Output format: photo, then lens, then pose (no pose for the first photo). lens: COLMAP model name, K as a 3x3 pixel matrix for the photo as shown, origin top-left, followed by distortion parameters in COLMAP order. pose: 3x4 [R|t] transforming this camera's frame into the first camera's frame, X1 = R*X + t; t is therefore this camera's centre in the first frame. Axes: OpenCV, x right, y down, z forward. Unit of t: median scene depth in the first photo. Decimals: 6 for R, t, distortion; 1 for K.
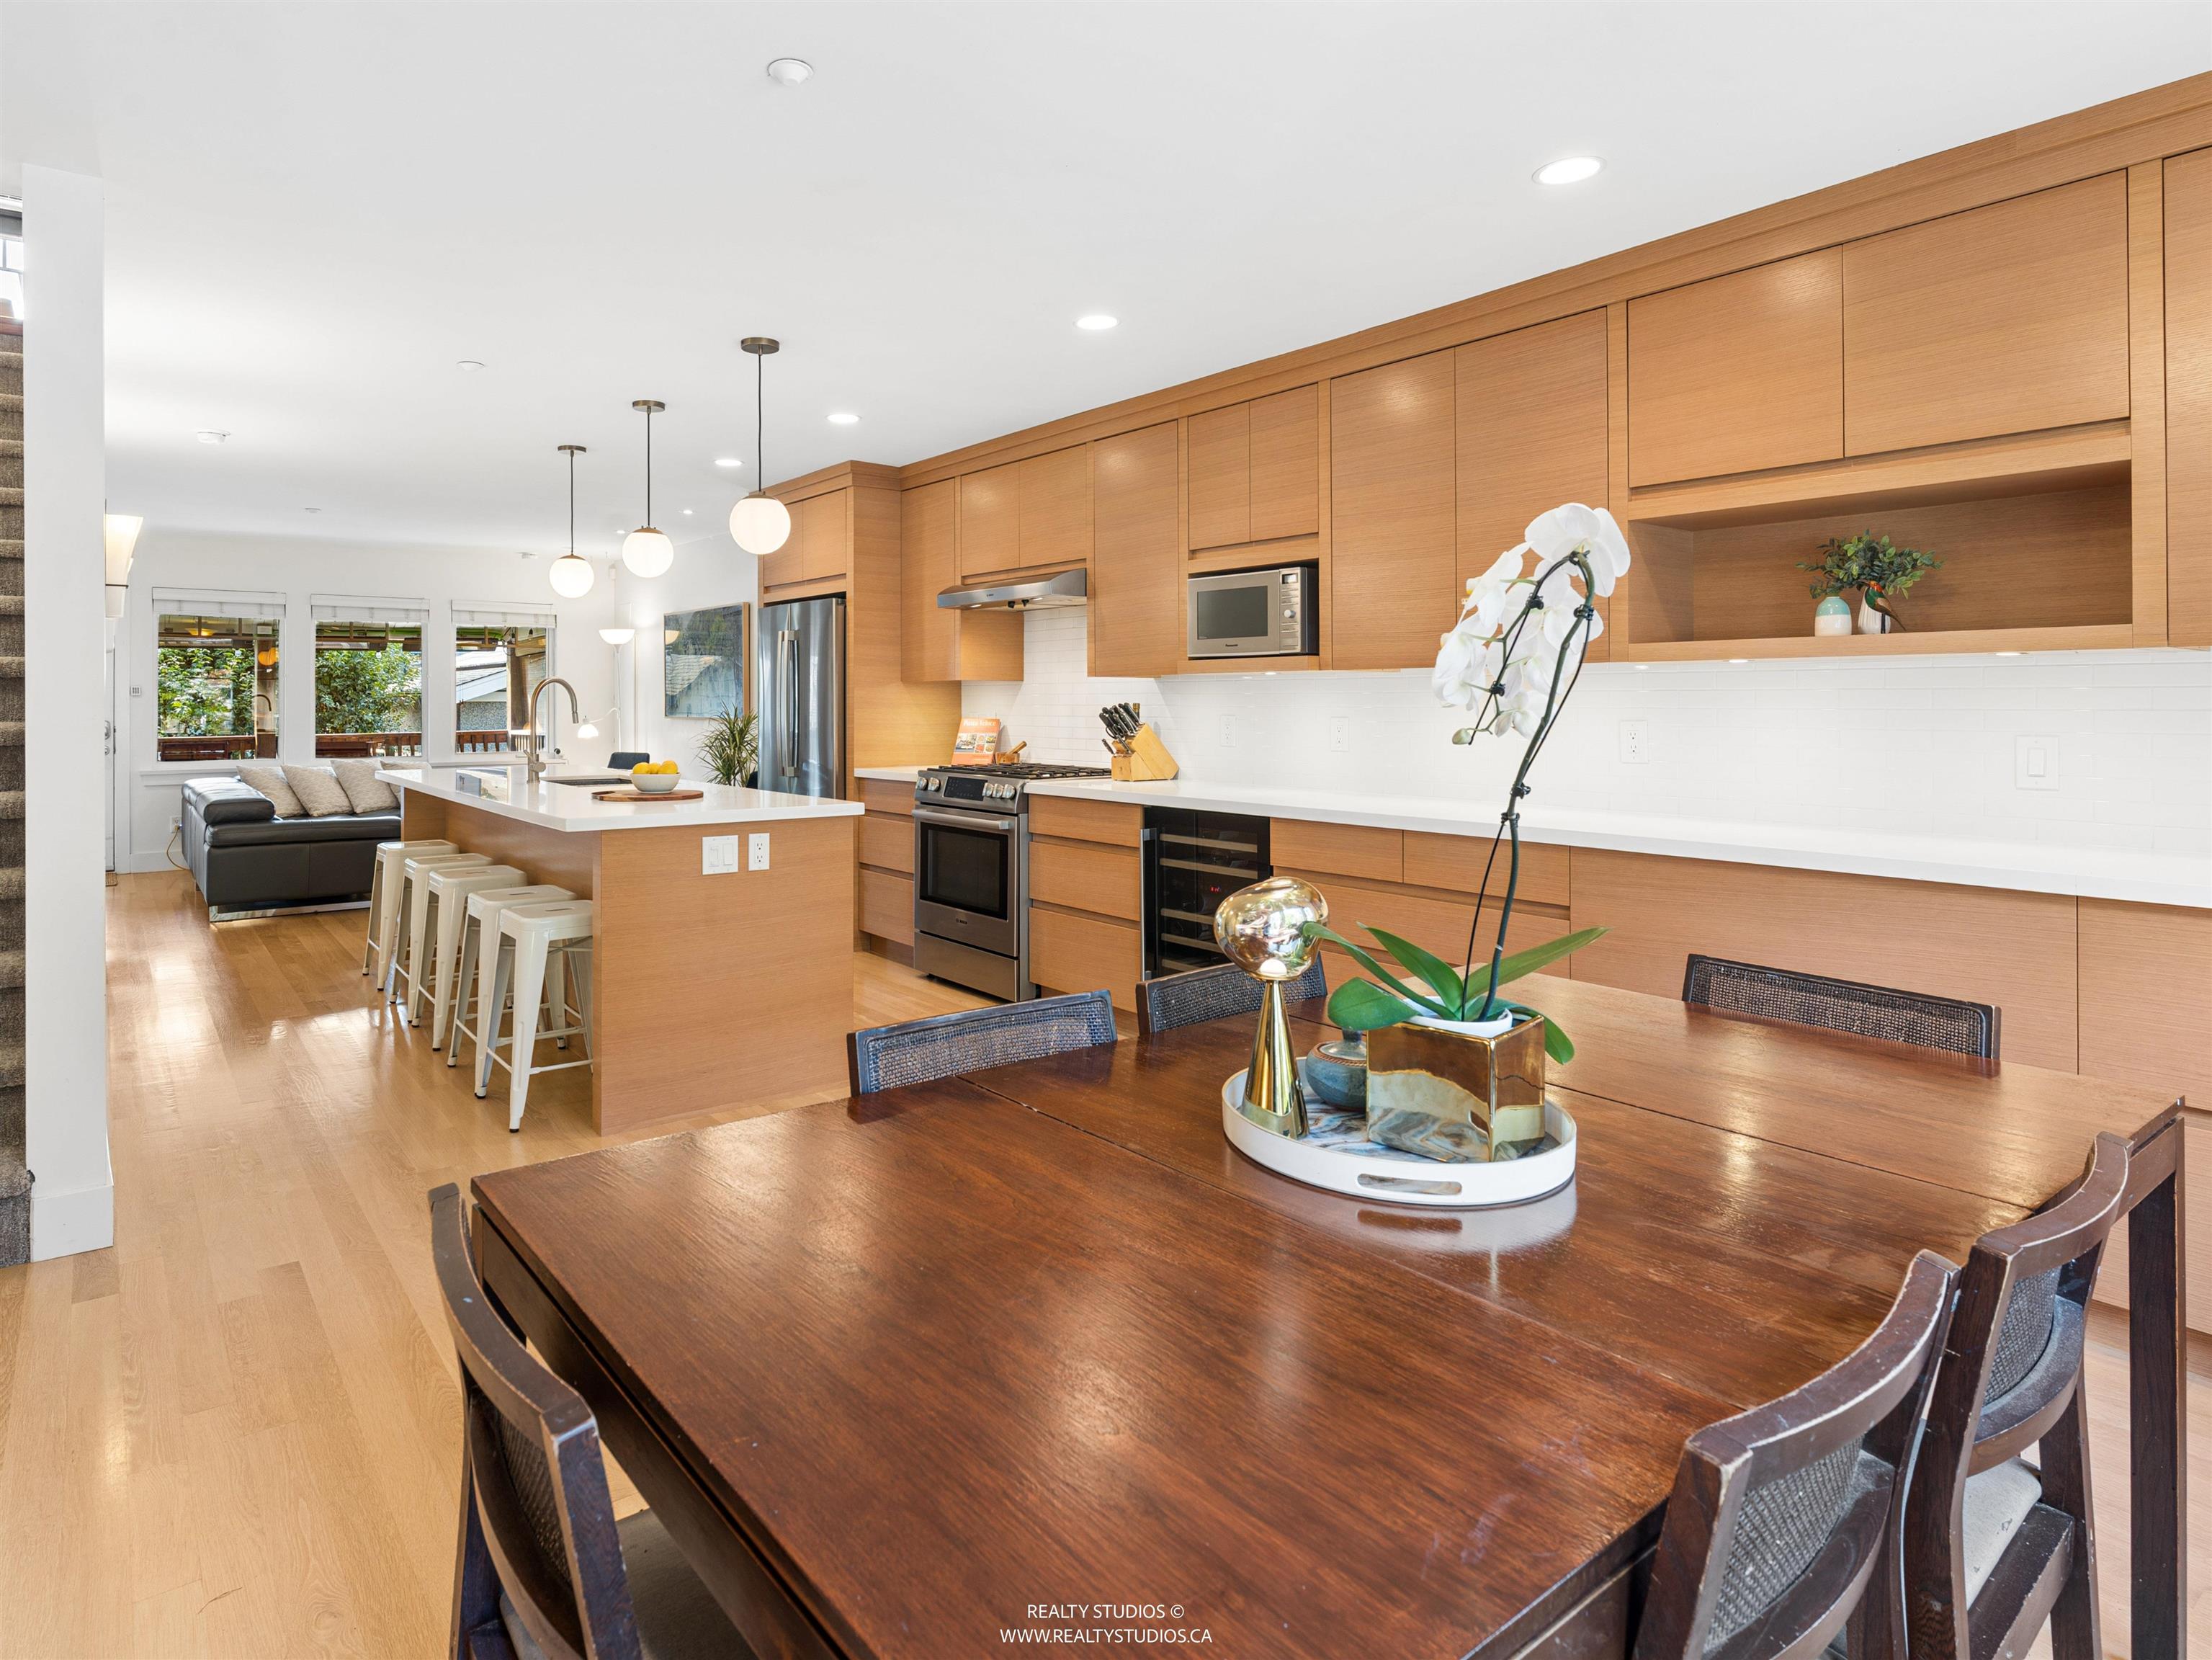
lens RADIAL K [[1308.0, 0, 1137.6], [0, 1308.0, 830.5], [0, 0, 1]] dist [-0.001966, -0.000549]
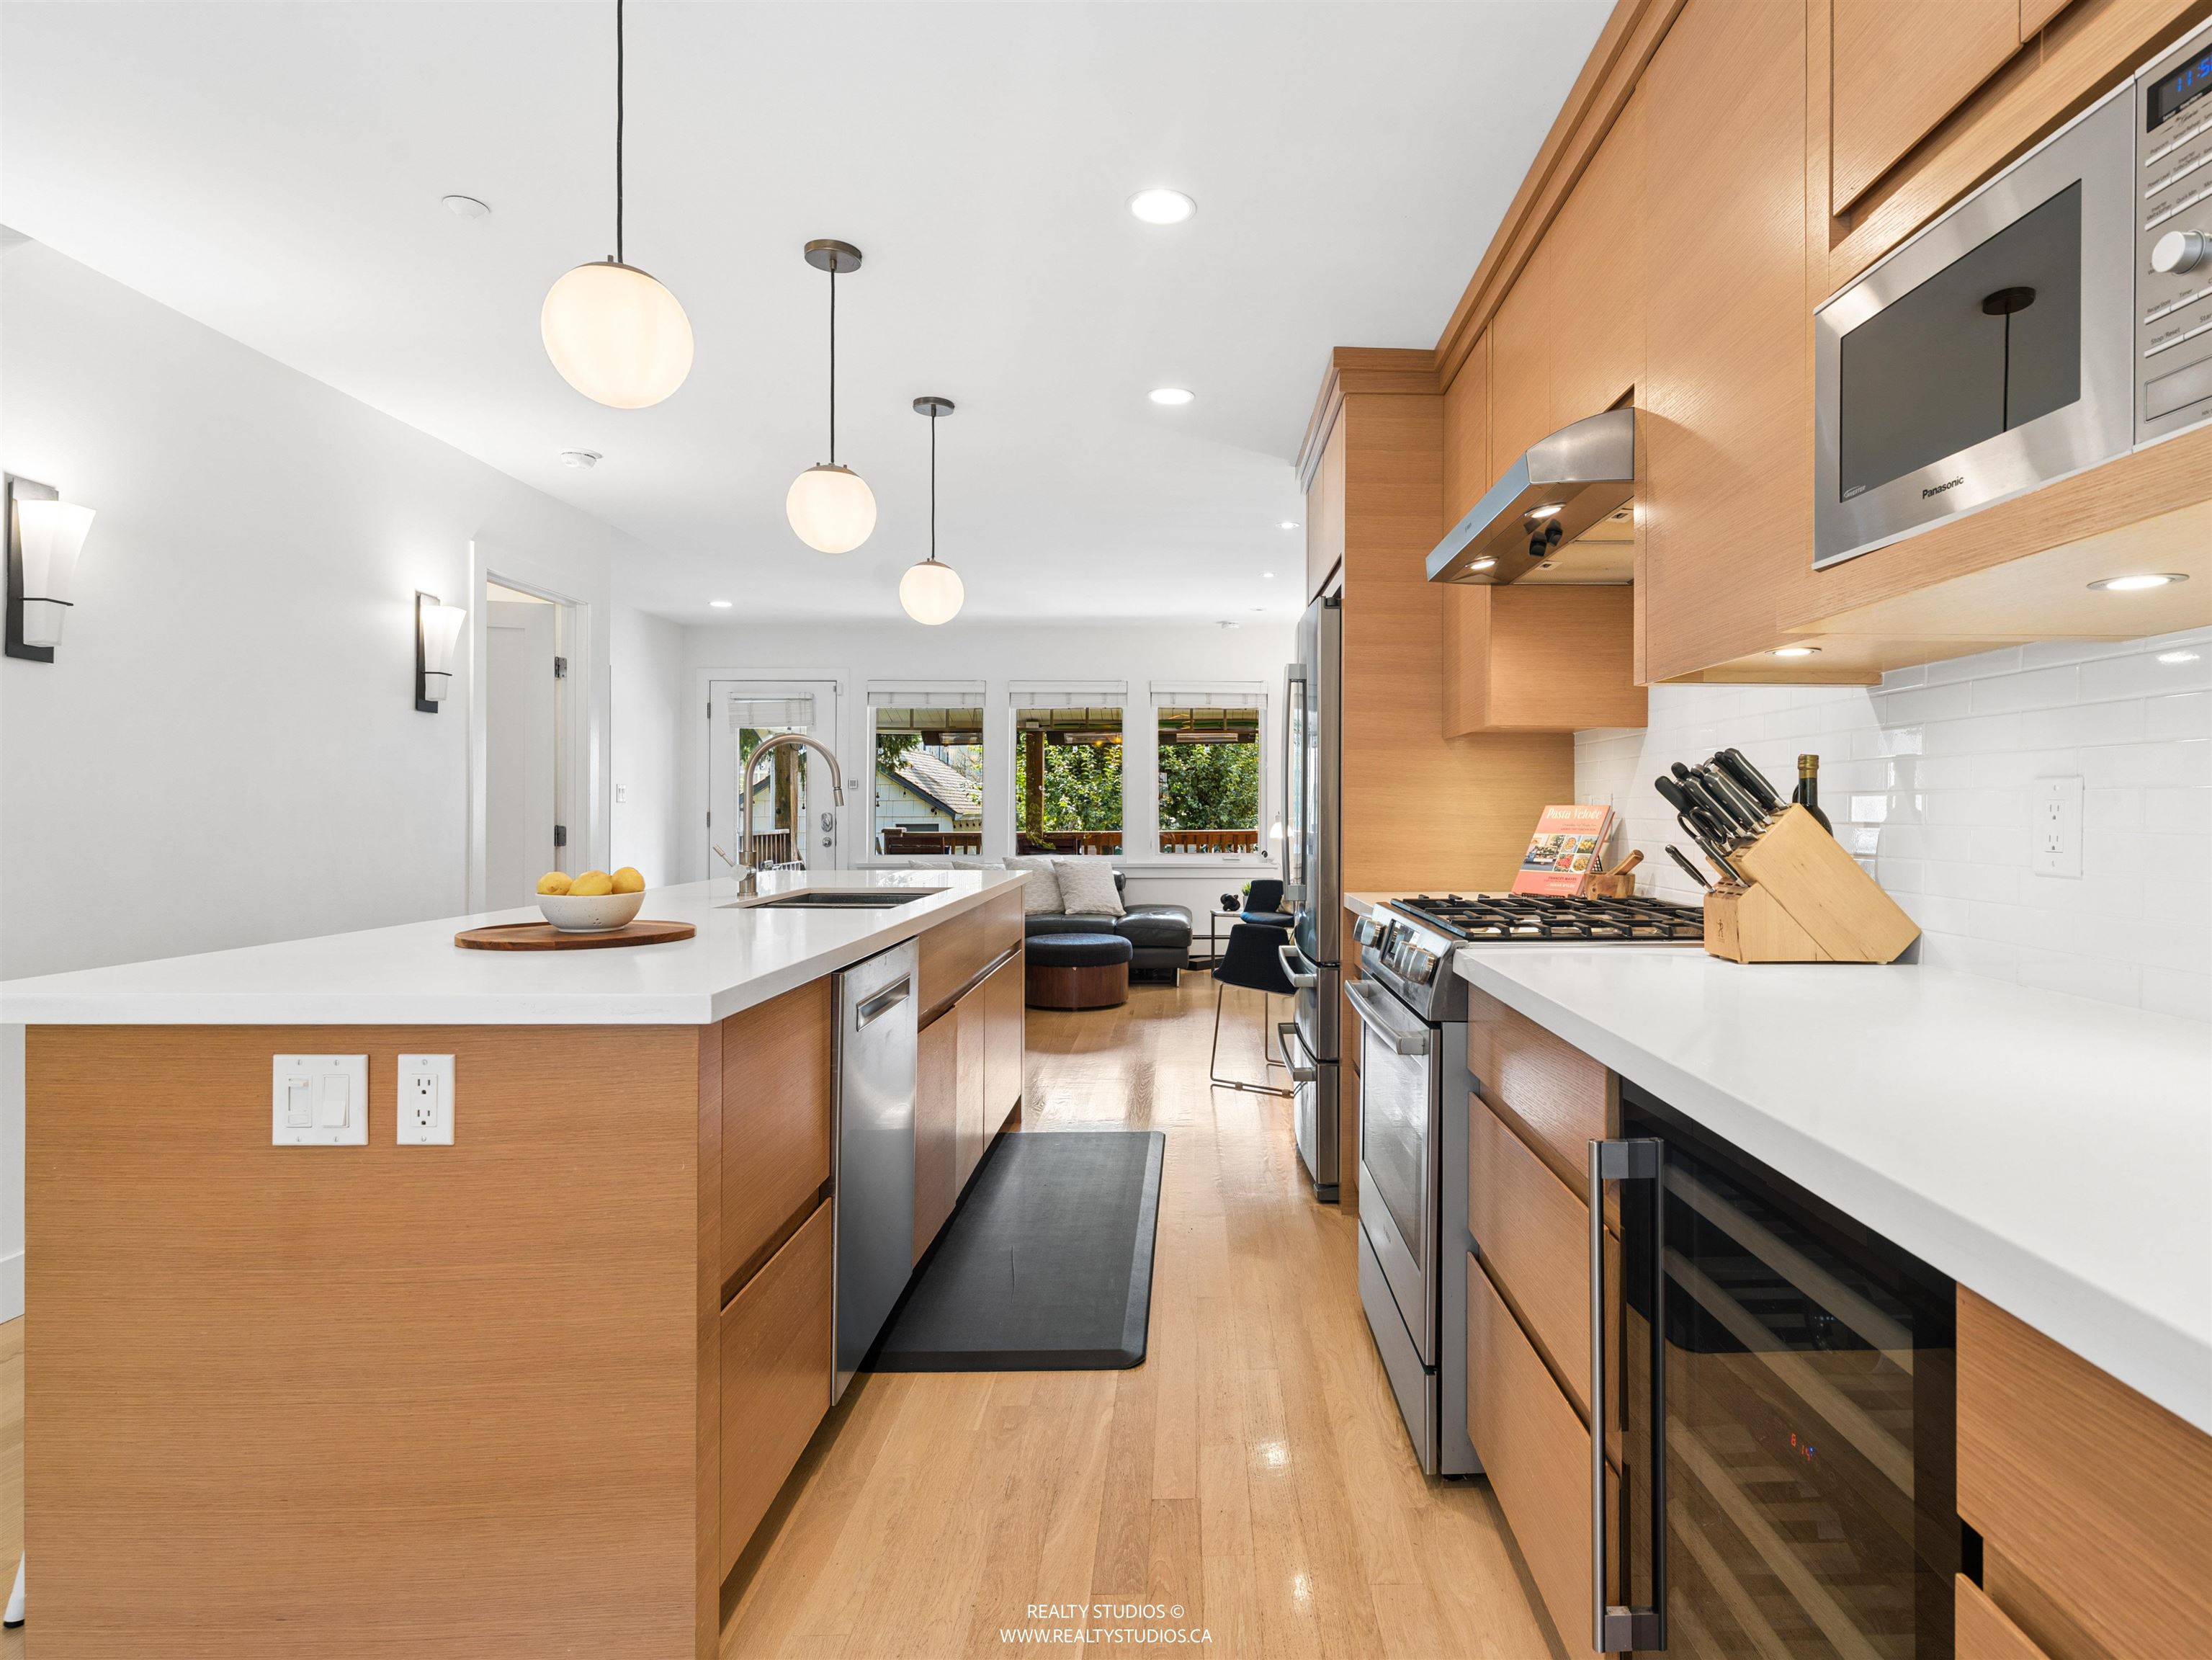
lens RADIAL K [[1308.0, 0, 1137.6], [0, 1308.0, 830.5], [0, 0, 1]] dist [-0.001966, -0.000549]
pose [[0.752716, 0.010838, -0.658256, 0.104407], [-0.064740, 0.996237, -0.057627, -0.042370], [0.655154, 0.085992, 0.750585, 0.611974]]
